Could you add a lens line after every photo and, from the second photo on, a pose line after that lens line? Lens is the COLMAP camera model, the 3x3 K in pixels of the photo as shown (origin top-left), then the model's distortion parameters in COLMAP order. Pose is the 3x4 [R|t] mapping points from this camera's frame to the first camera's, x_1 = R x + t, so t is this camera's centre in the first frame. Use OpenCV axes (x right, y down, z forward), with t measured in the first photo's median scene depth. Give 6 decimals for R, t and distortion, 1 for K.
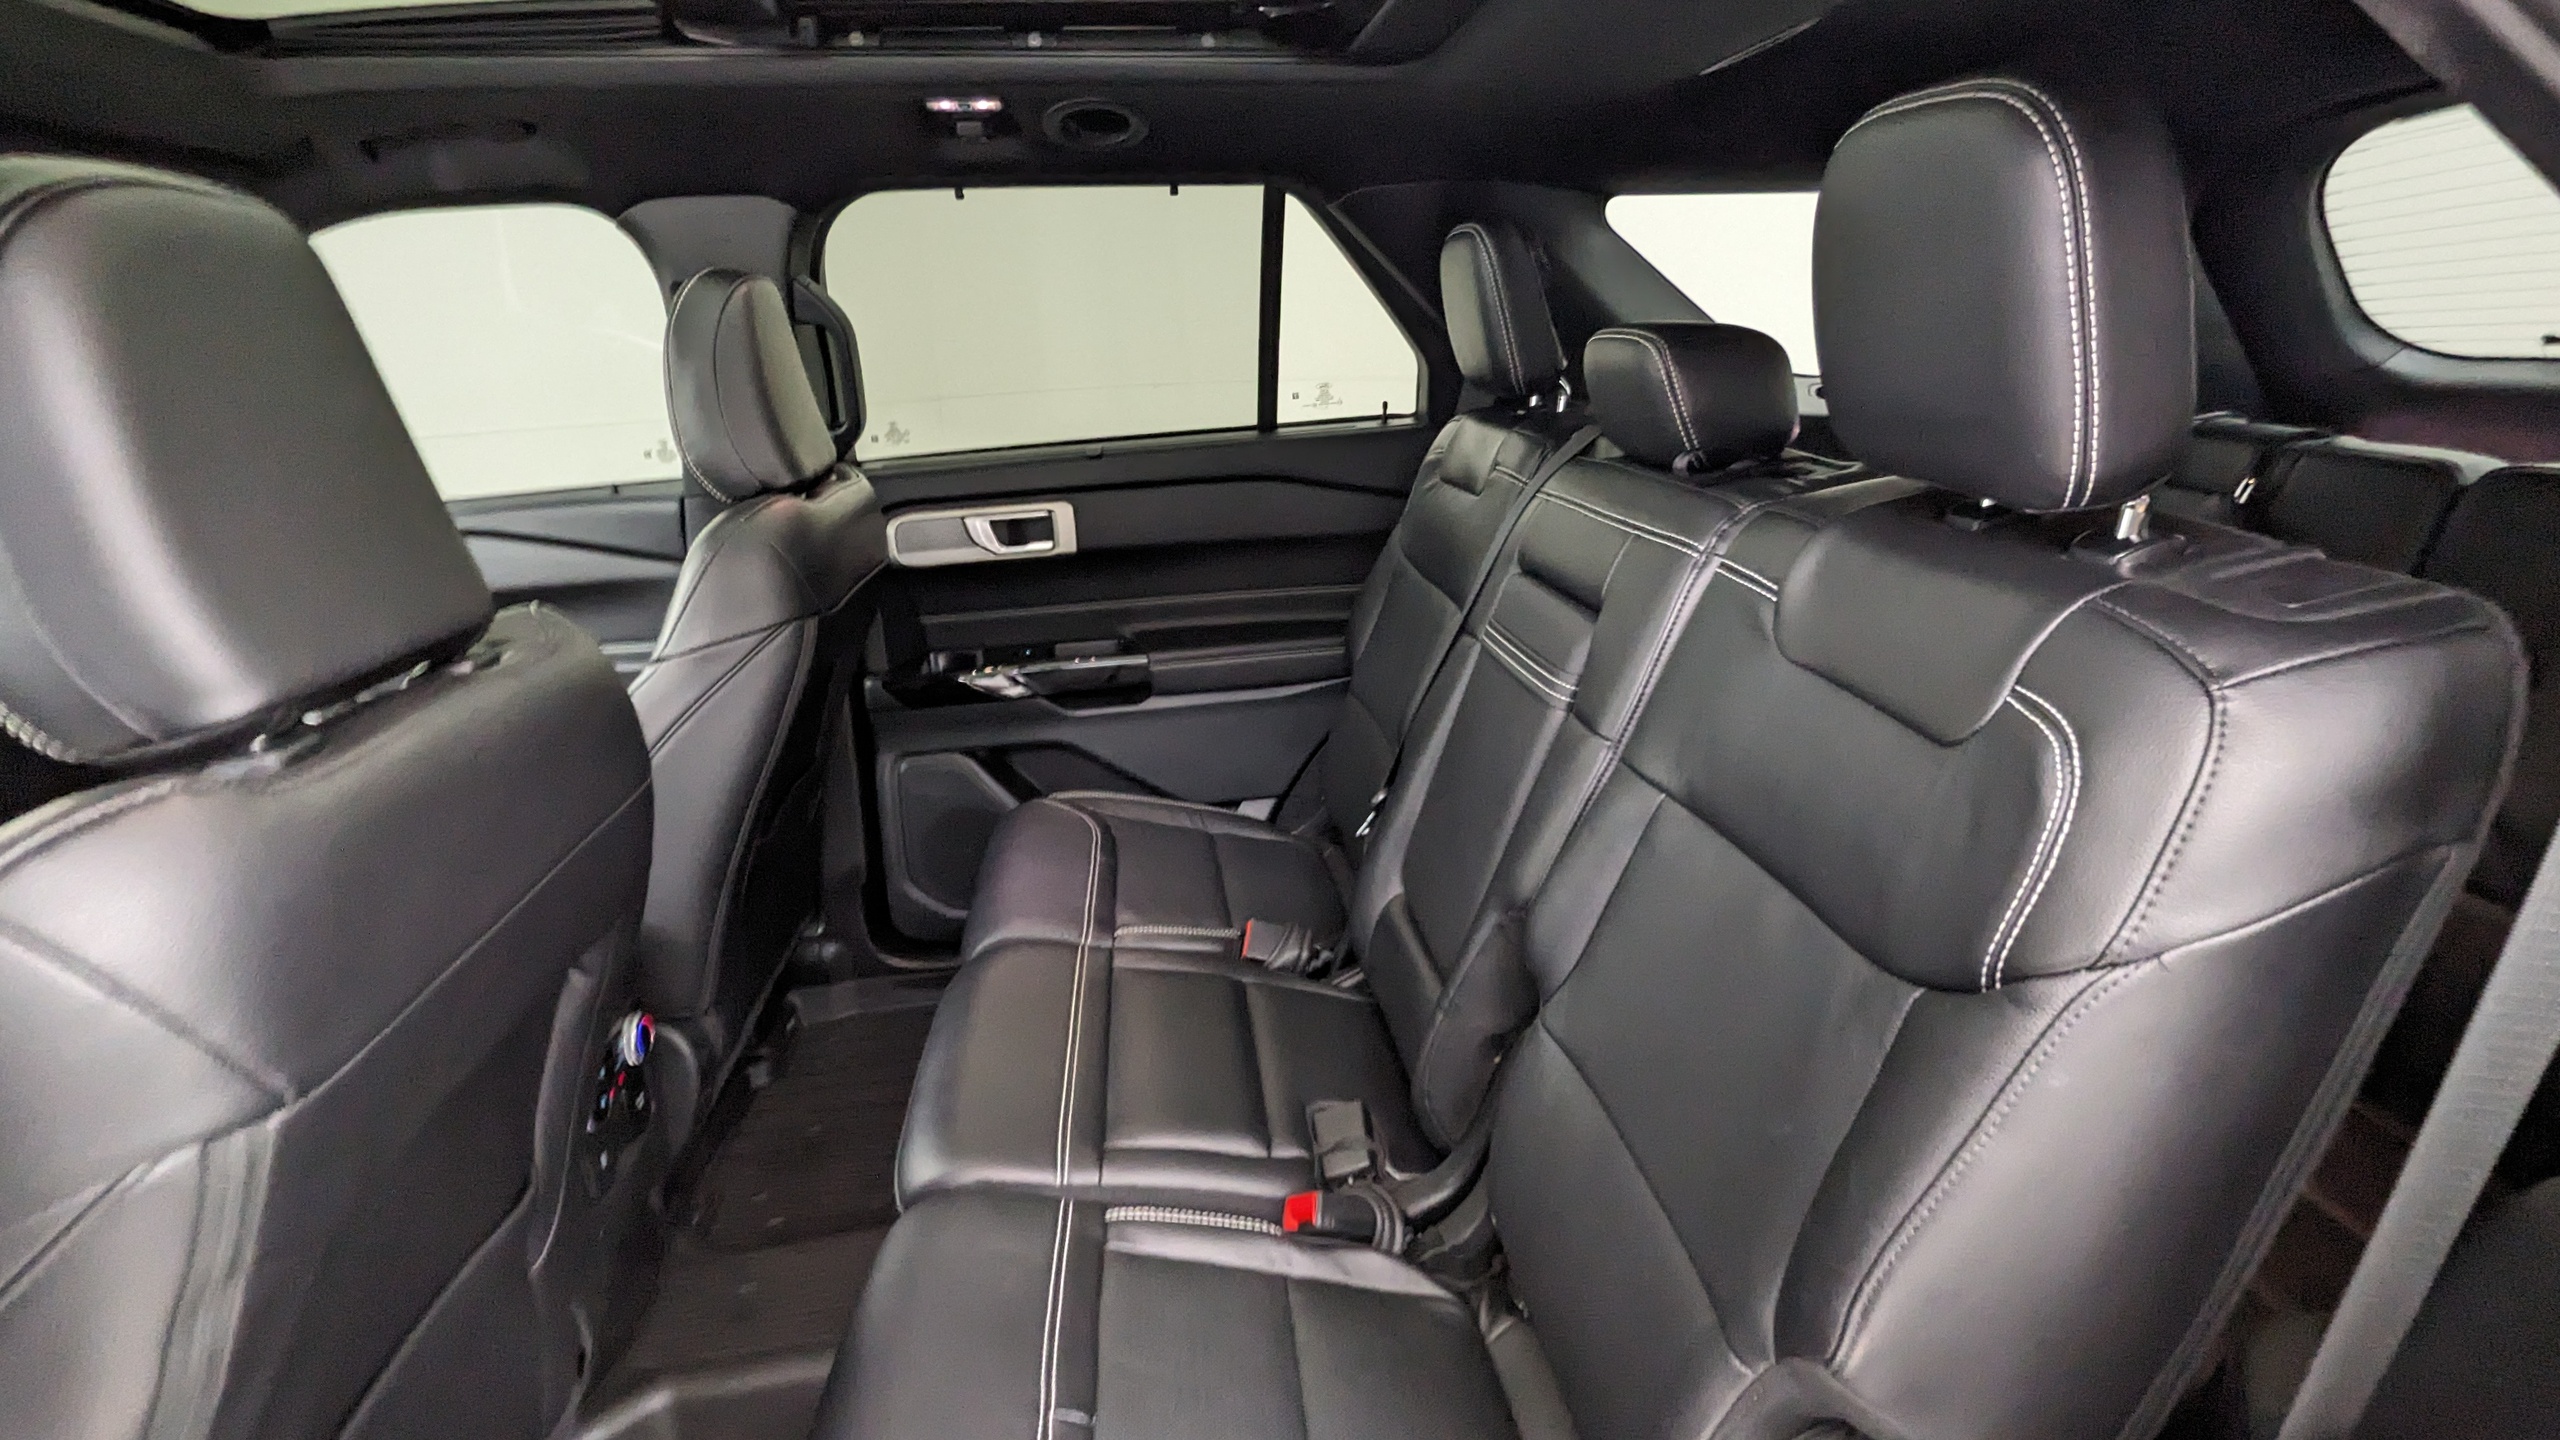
lens RADIAL K [[1227.1, 0, 1280.0], [0, 1227.1, 720.0], [0, 0, 1]] dist [-0.001316, -0.001272]
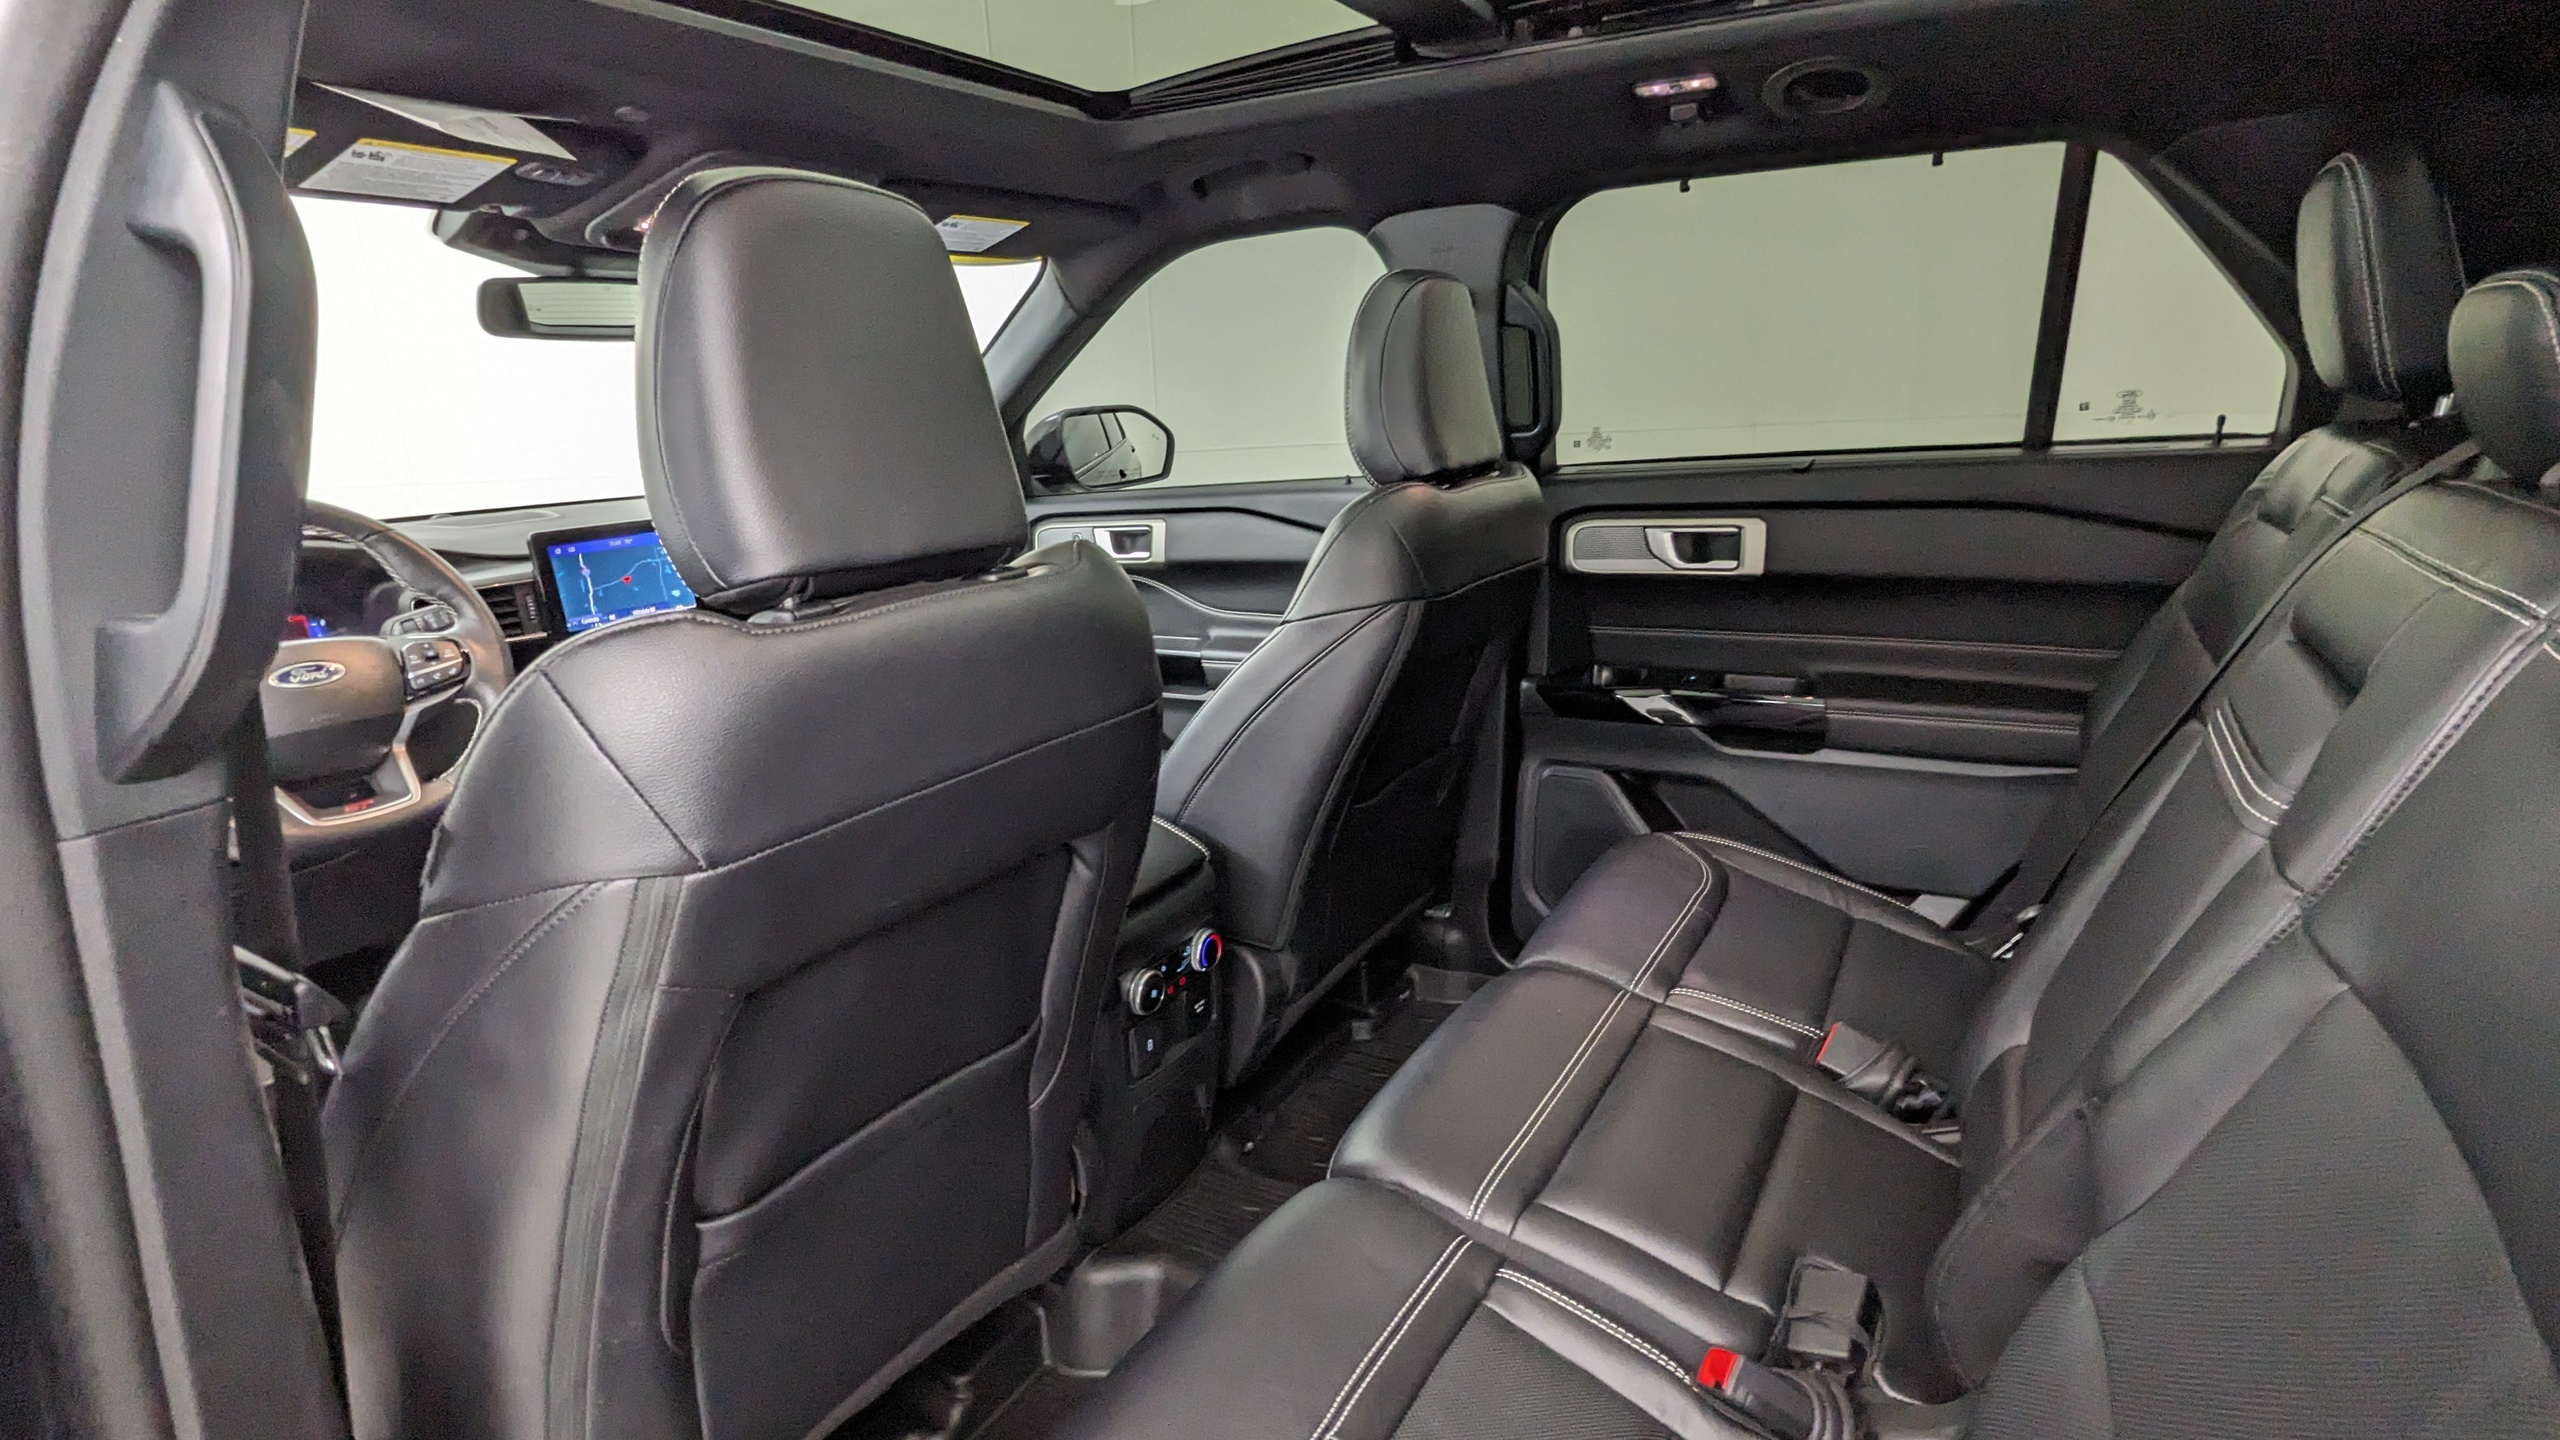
lens RADIAL K [[1232.1, 0, 1280.8], [0, 1232.1, 717.1], [0, 0, 1]] dist [0.000350, 0.000026]
pose [[0.792695, 0.161427, -0.587857, 0.134385], [-0.178016, 0.983569, 0.030046, 0.002100], [0.583048, 0.080830, 0.808407, 0.092468]]
